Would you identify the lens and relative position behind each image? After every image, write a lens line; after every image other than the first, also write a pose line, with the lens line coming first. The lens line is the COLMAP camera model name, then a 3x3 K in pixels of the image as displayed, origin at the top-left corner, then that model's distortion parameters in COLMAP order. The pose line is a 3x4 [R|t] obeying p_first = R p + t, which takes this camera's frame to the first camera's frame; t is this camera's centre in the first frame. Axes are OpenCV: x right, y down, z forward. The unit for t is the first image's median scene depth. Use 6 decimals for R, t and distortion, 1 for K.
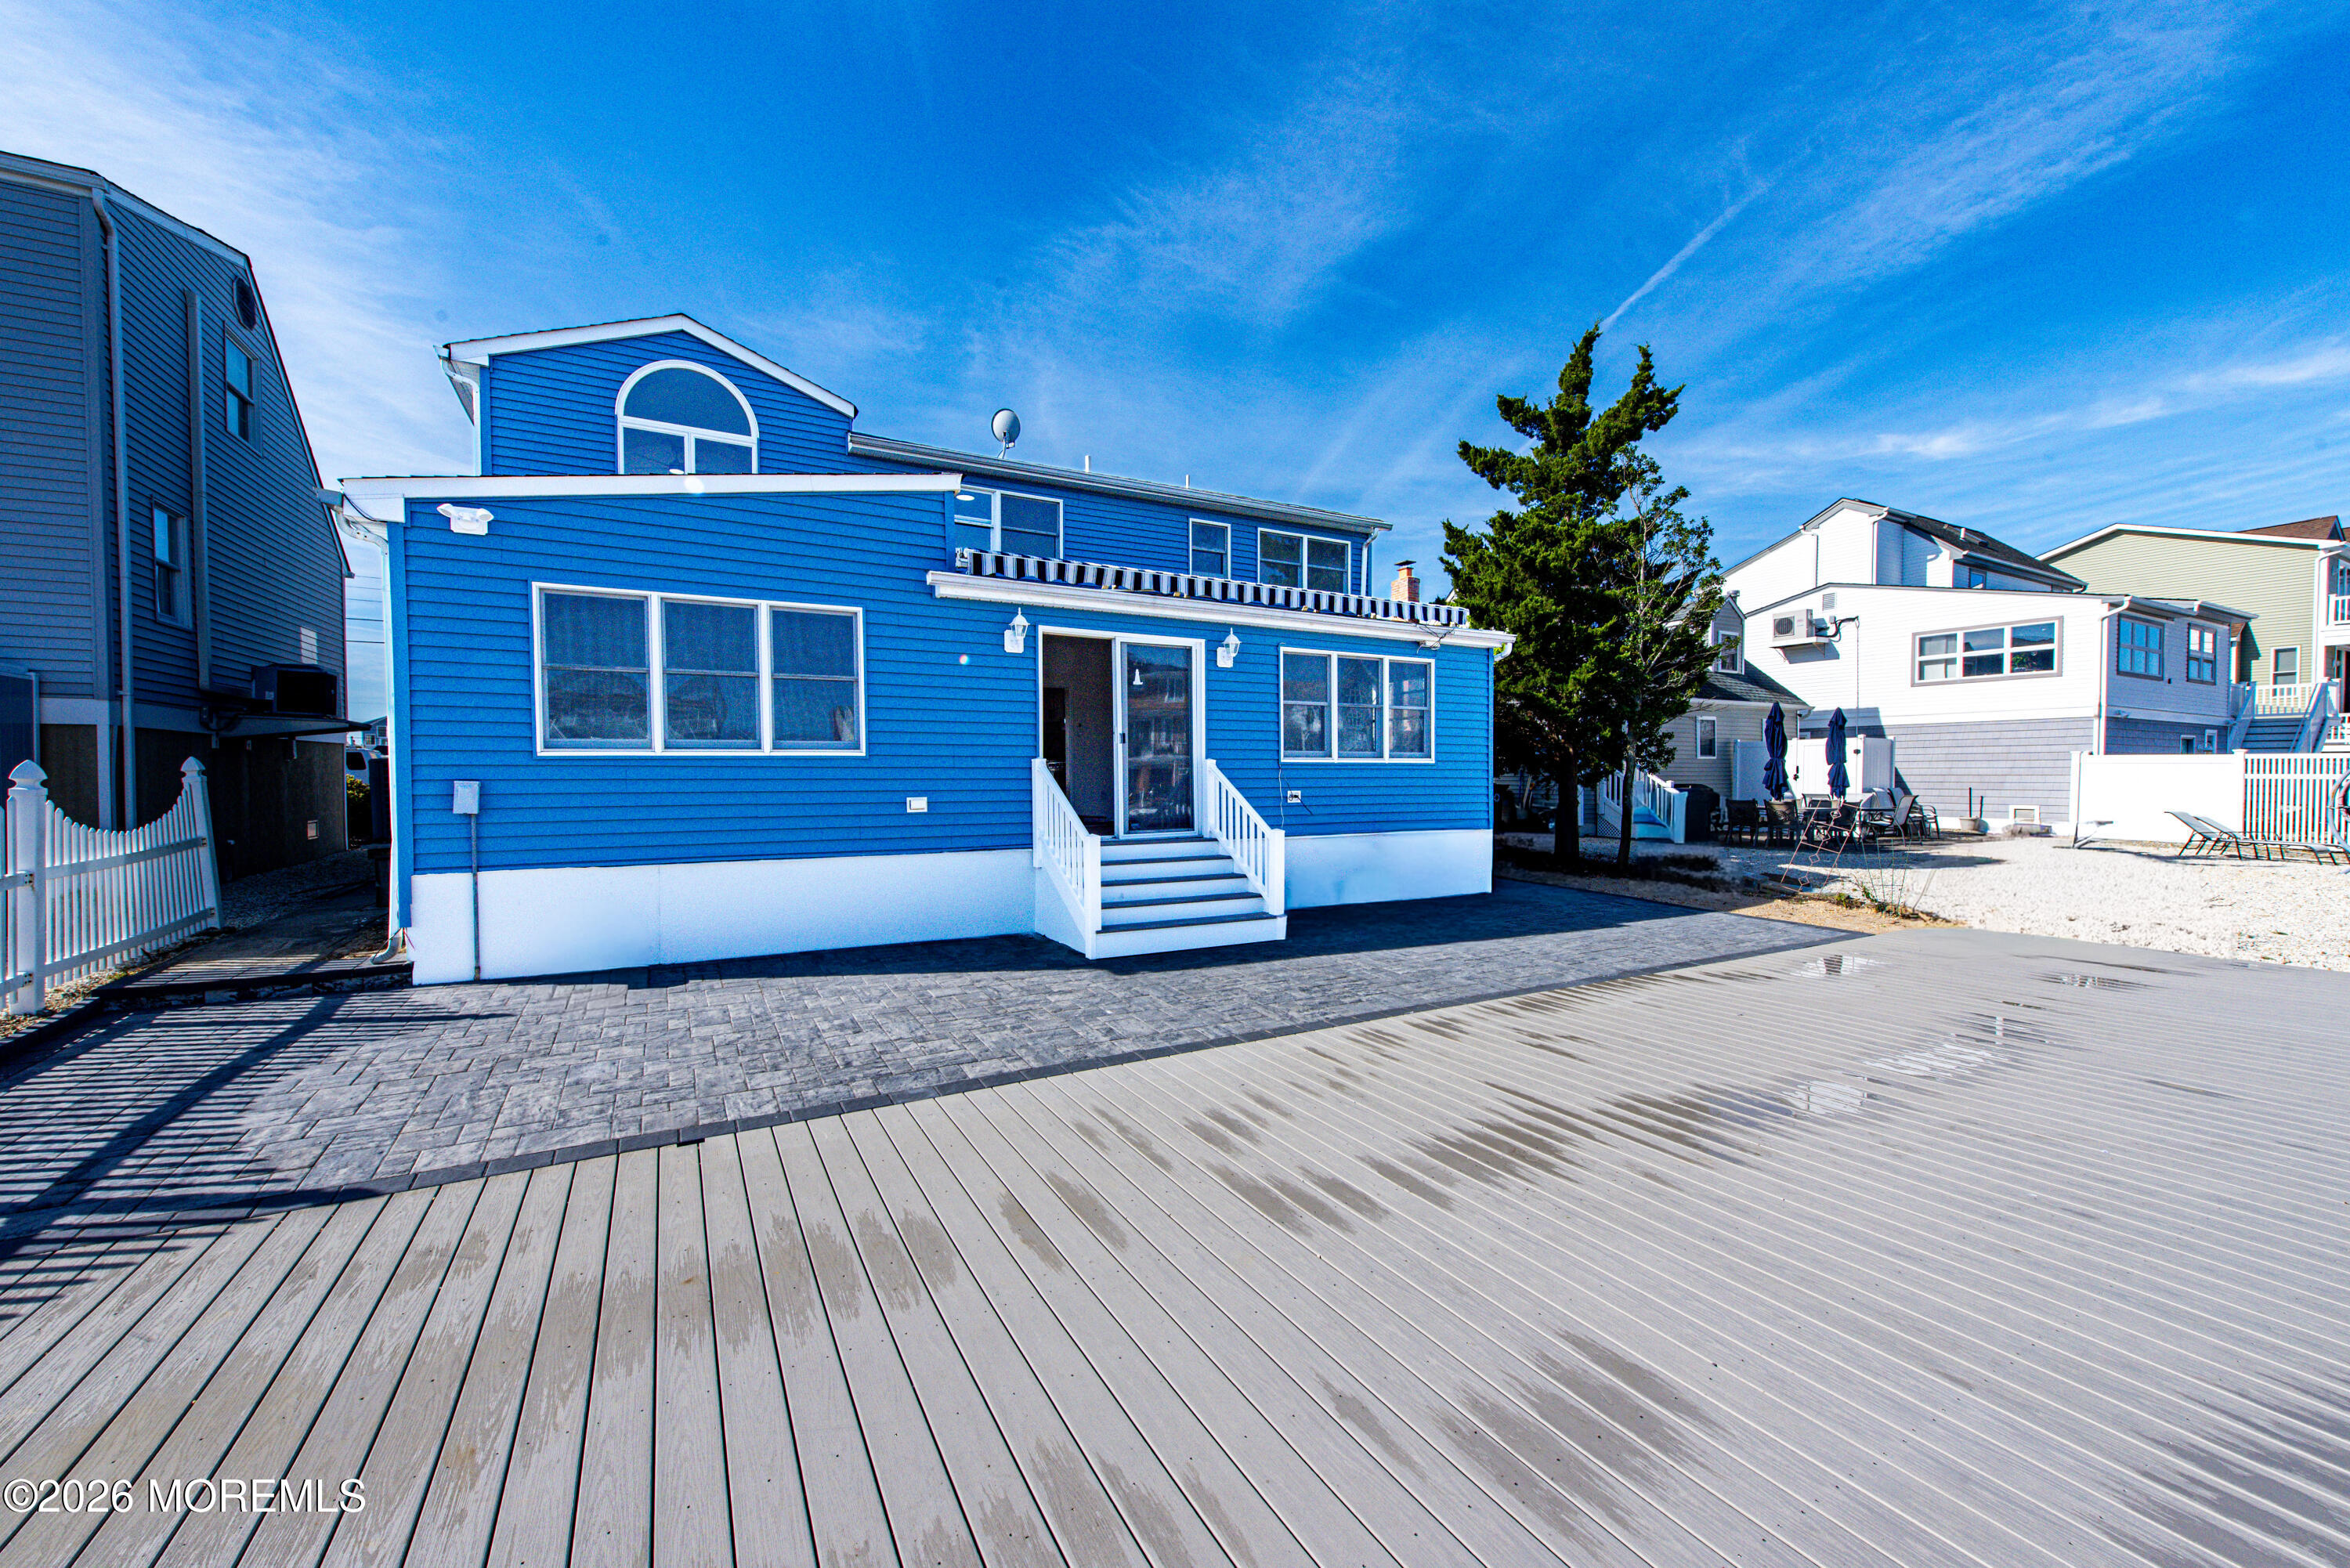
lens RADIAL K [[911.0, 0, 1164.2], [0, 911.0, 800.4], [0, 0, 1]] dist [0.002071, -0.000230]
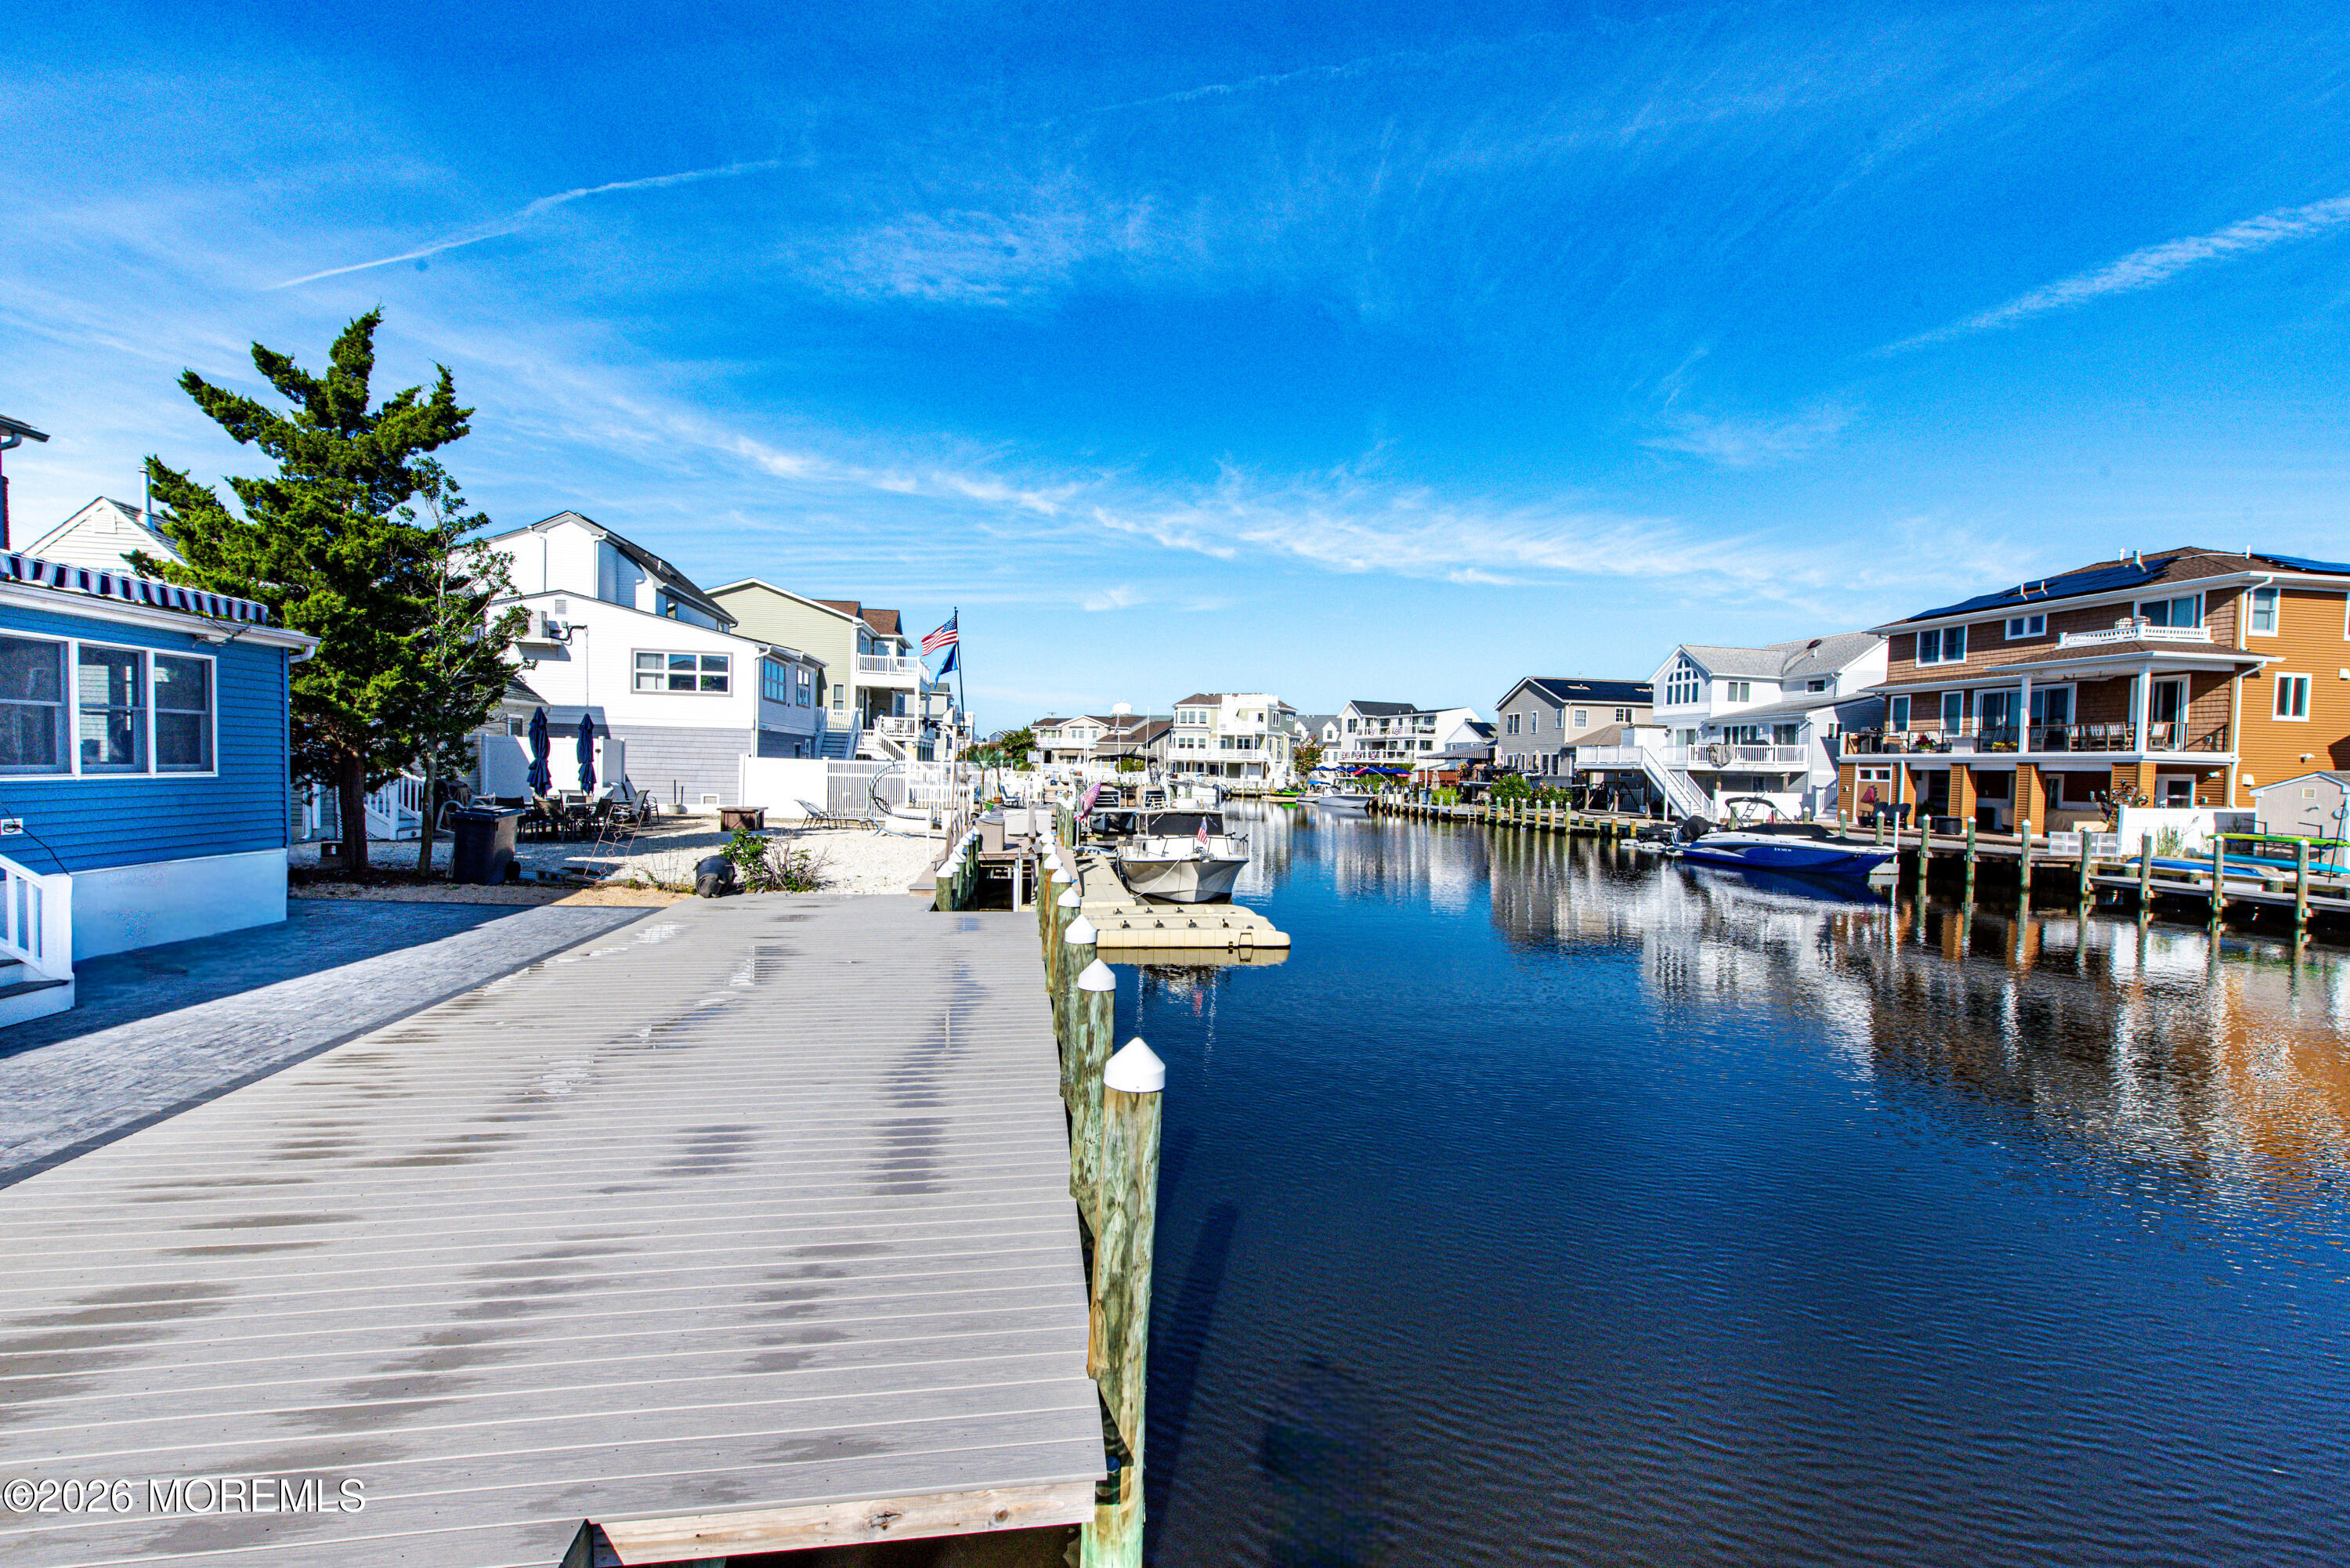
lens RADIAL K [[974.9, 0, 1175.0], [0, 974.9, 784.0], [0, 0, 1]] dist [0.000485, -0.000242]
pose [[0.333722, -0.012983, 0.942582, -0.245891], [0.005383, 0.999915, 0.011866, -0.036555], [-0.942656, 0.001114, 0.333764, -0.146654]]
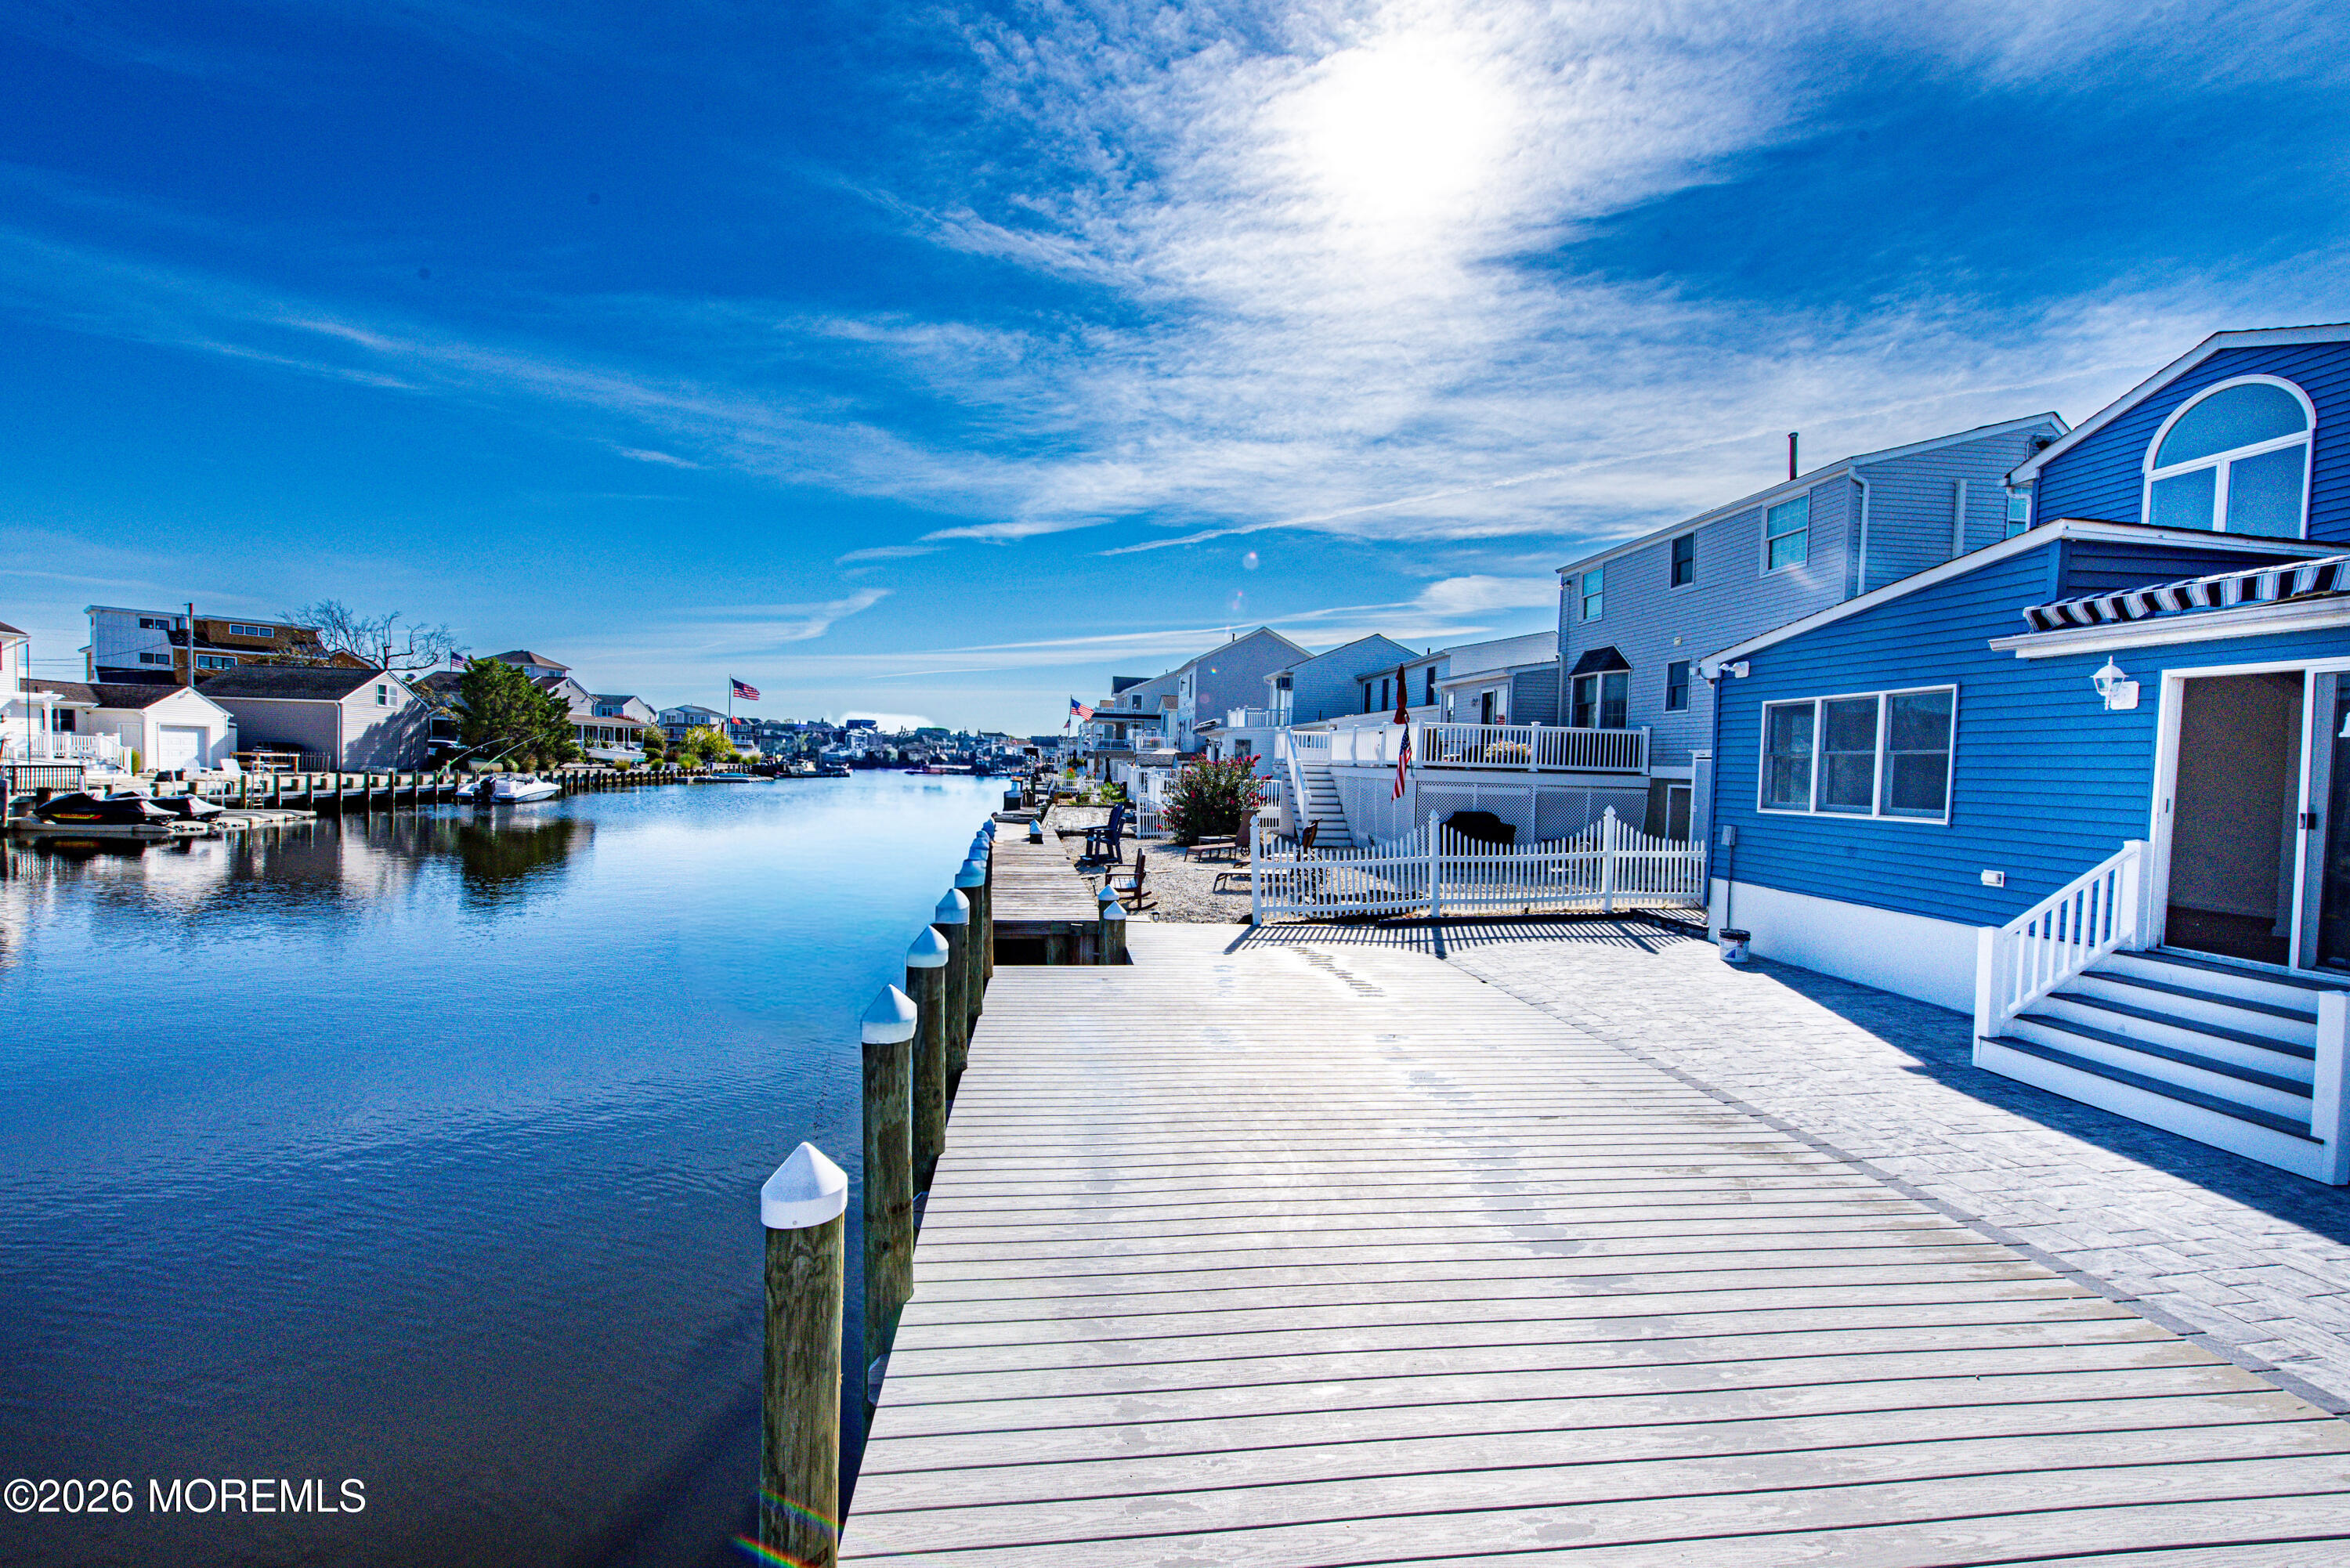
lens RADIAL K [[974.9, 0, 1175.0], [0, 974.9, 784.0], [0, 0, 1]] dist [0.000485, -0.000242]
pose [[-0.368452, 0.009984, -0.929593, 0.658427], [-0.057436, 0.997788, 0.033481, -0.051972], [0.927871, 0.065728, -0.367064, 0.370095]]
